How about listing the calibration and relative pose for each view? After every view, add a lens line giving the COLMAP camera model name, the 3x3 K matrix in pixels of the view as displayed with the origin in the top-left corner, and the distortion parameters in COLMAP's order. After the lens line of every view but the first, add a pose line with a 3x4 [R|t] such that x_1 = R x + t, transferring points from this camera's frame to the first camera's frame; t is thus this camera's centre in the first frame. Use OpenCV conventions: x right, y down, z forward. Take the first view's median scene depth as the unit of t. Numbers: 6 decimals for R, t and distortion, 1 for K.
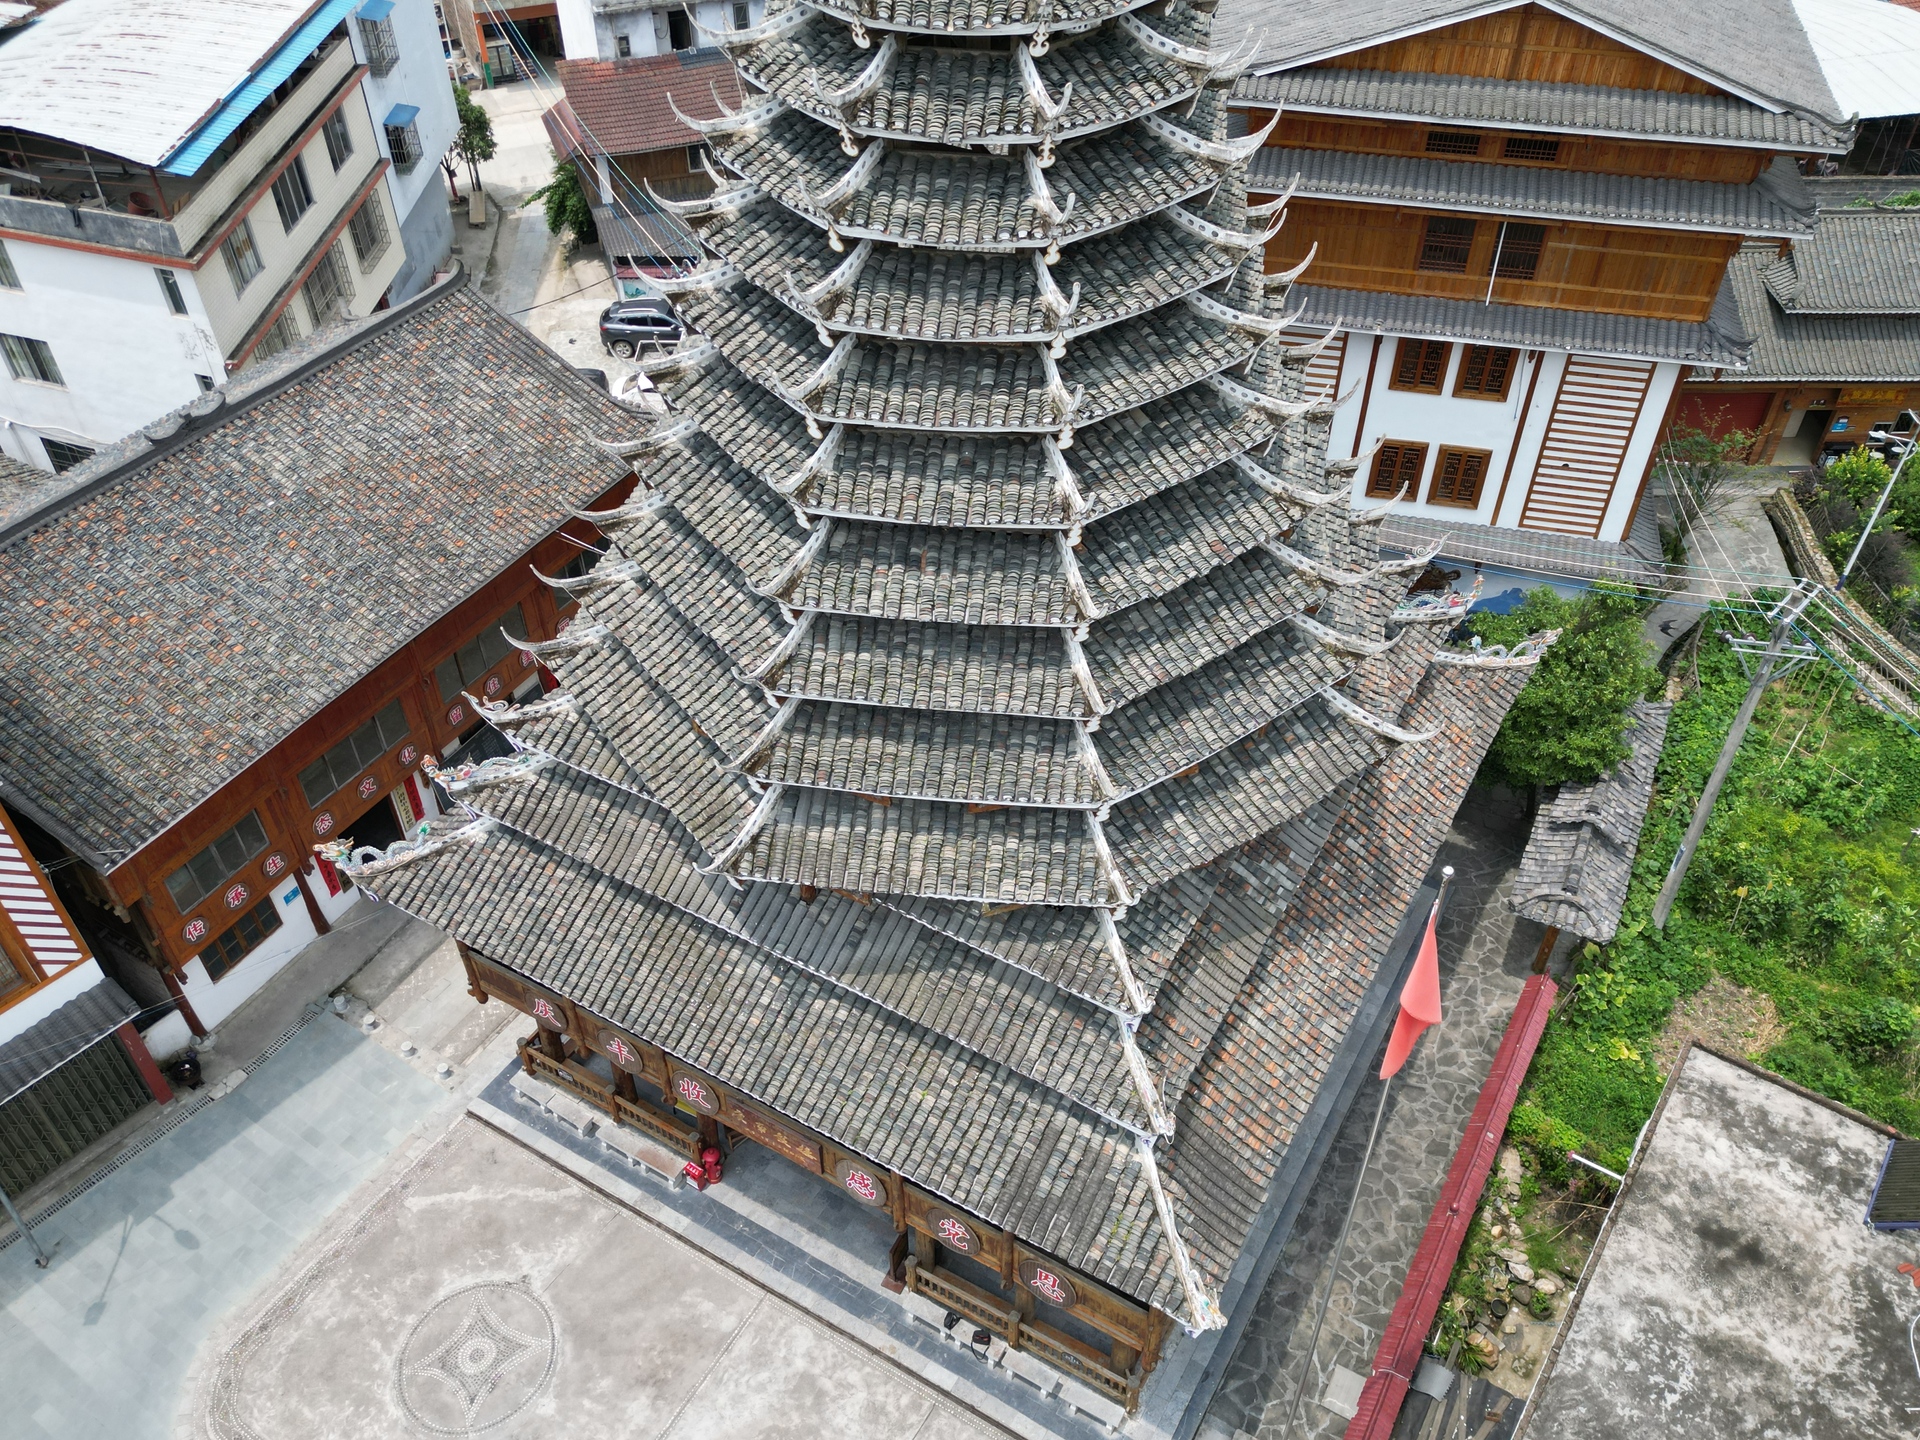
lens RADIAL K [[1549.0, 0, 962.0], [0, 1549.0, 719.7], [0, 0, 1]] dist [0.069633, -0.068039]
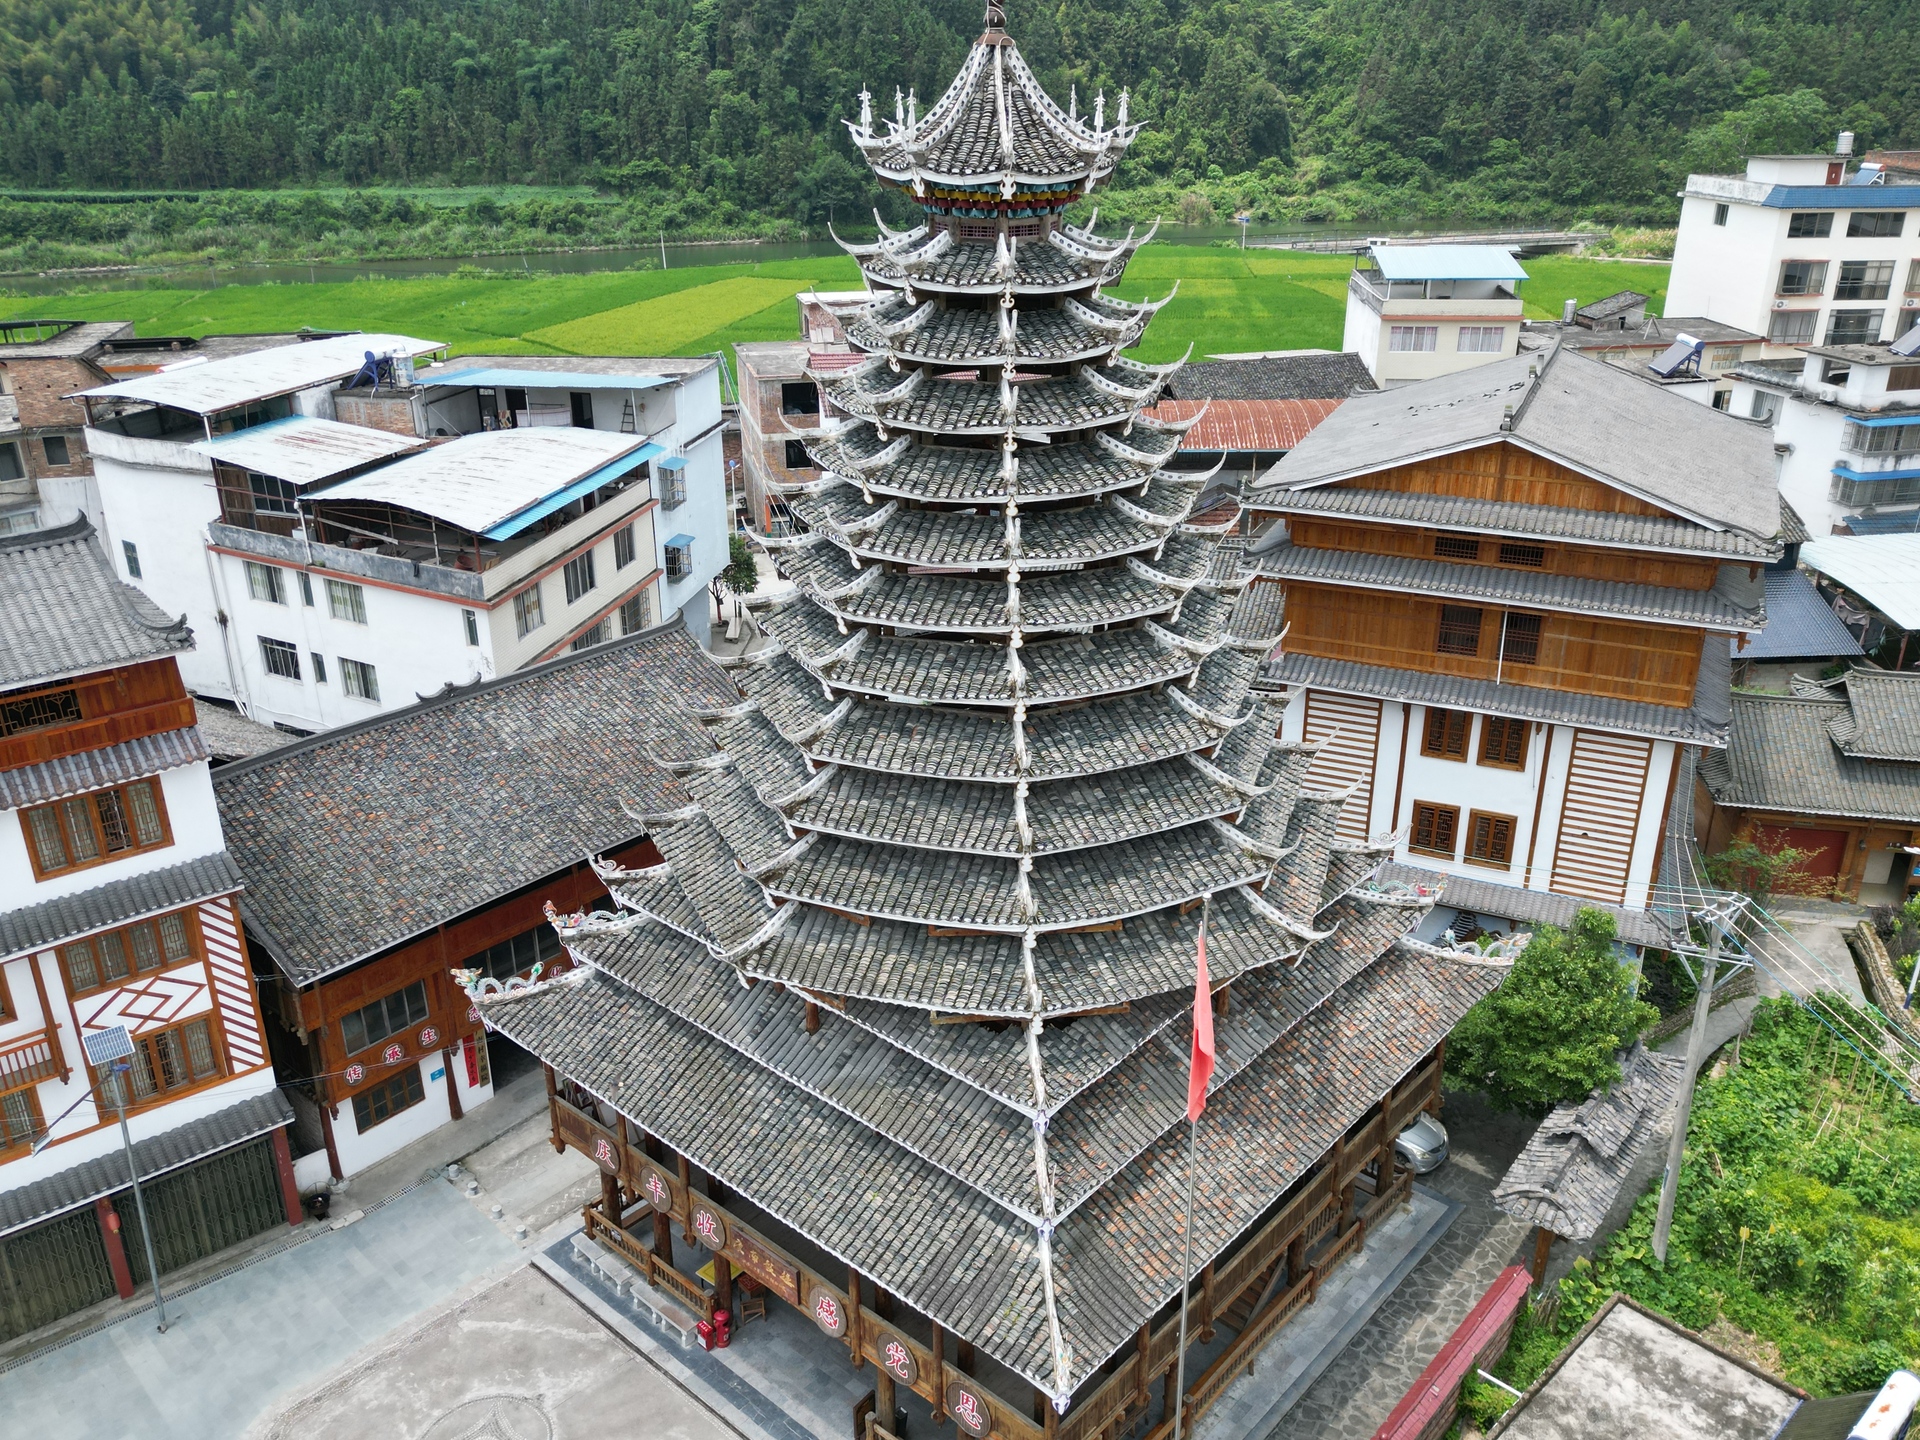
lens RADIAL K [[1549.0, 0, 962.0], [0, 1549.0, 719.7], [0, 0, 1]] dist [0.069633, -0.068039]
pose [[0.981602, 0.073208, -0.176346, 0.191966], [-0.127127, 0.939687, -0.317533, 0.233698], [0.142464, 0.334109, 0.931705, -0.176785]]
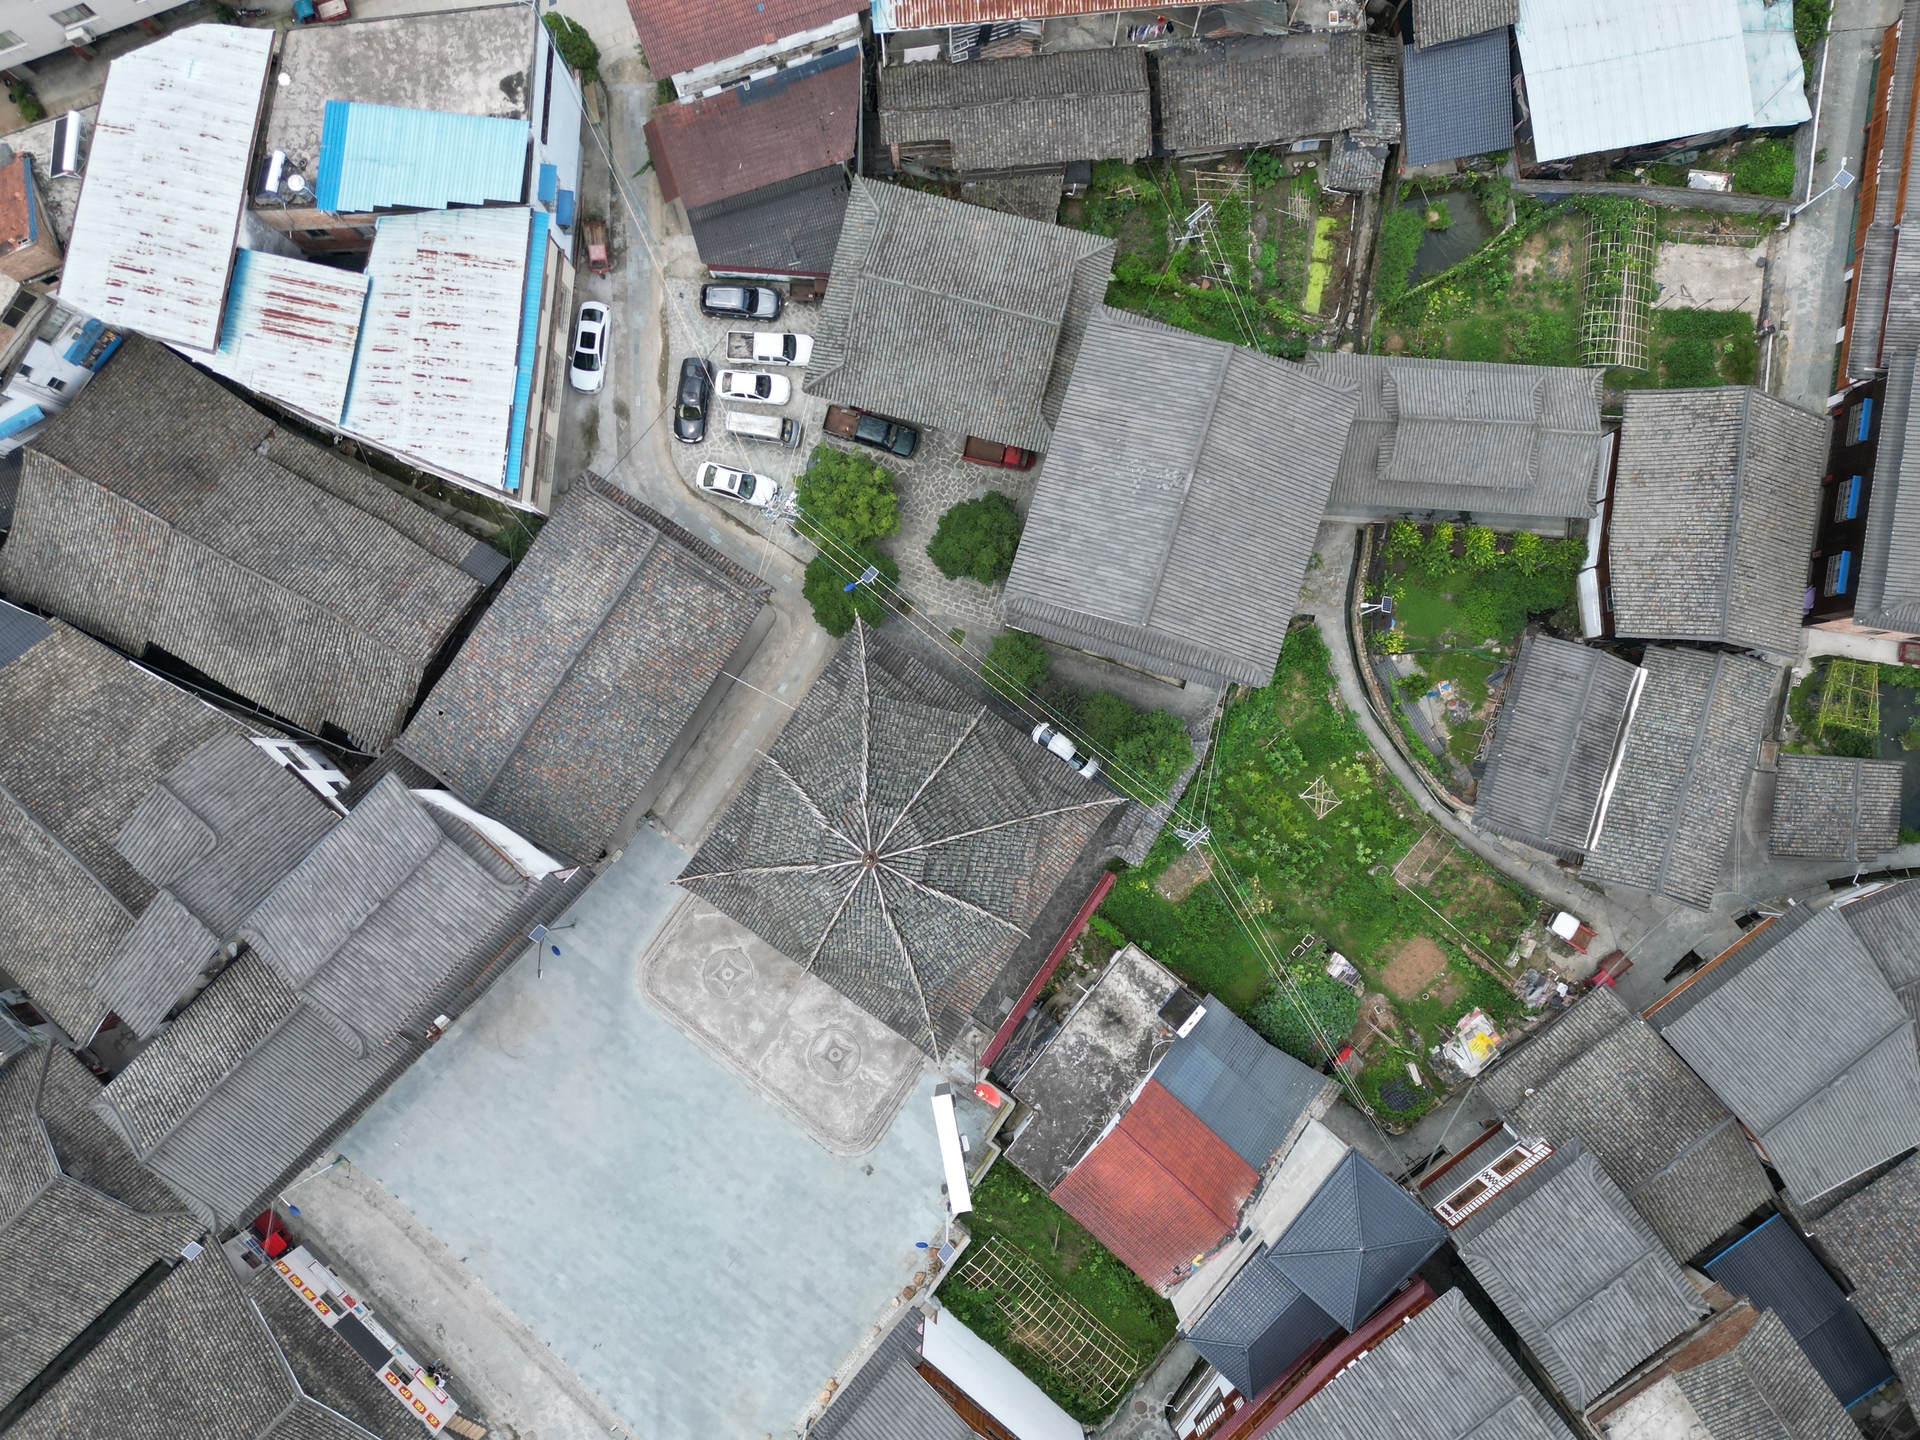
lens RADIAL K [[1545.8, 0, 963.3], [0, 1545.8, 722.1], [0, 0, 1]] dist [0.073750, -0.074597]
pose [[0.997784, 0.066501, -0.002310, 0.128281], [-0.044856, 0.697863, 0.714826, -2.182407], [0.049149, -0.713138, 0.699299, -0.767516]]
